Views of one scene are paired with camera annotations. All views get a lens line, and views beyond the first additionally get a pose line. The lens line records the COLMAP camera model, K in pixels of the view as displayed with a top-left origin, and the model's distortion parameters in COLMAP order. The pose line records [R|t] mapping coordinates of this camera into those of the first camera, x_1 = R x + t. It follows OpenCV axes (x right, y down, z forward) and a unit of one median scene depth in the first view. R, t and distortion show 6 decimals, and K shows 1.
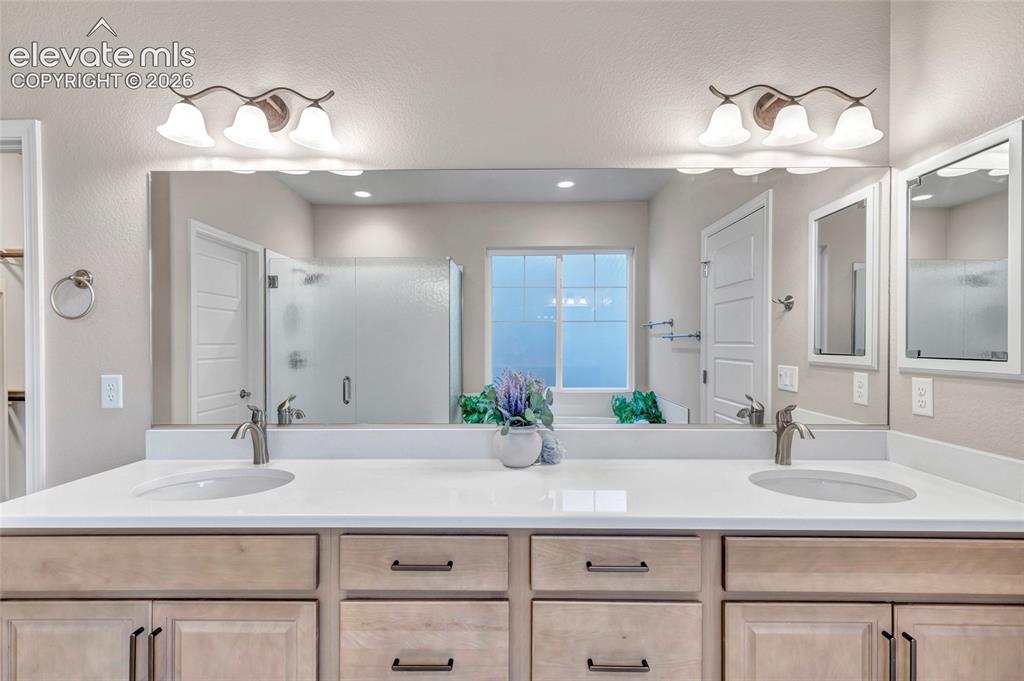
lens RADIAL K [[465.8, 0, 511.0], [0, 465.8, 346.9], [0, 0, 1]] dist [0.009258, -0.002261]
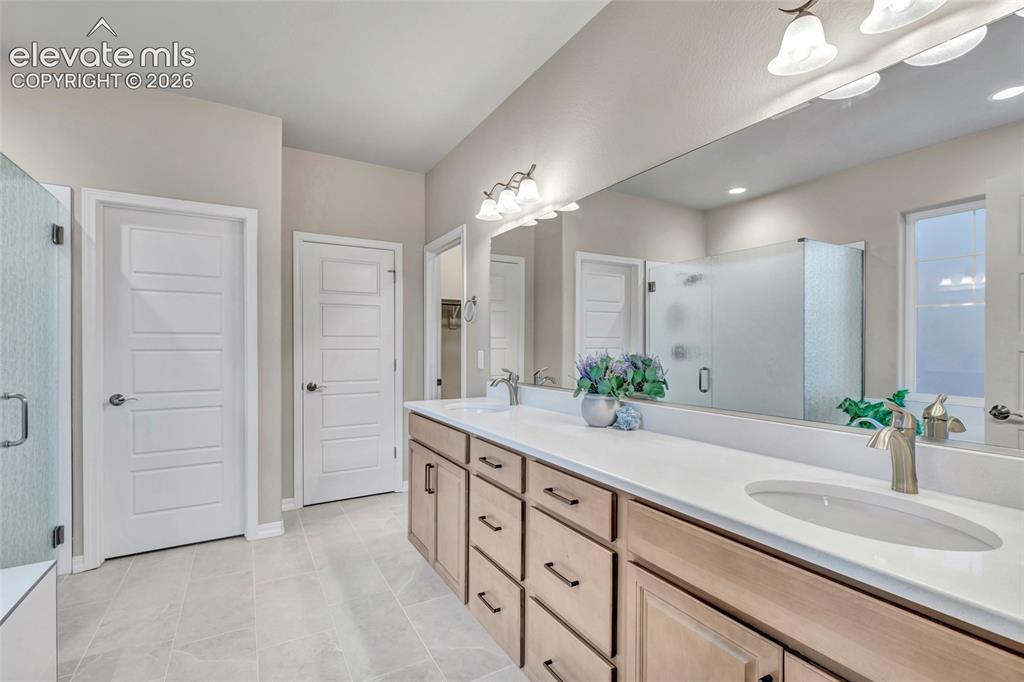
lens RADIAL K [[465.8, 0, 504.9], [0, 465.8, 340.1], [0, 0, 1]] dist [0.009258, -0.002261]
pose [[0.504199, -0.008328, -0.863547, 0.369937], [-0.007128, 0.999879, -0.013805, 0.019634], [0.863558, 0.013116, 0.504079, 0.066925]]
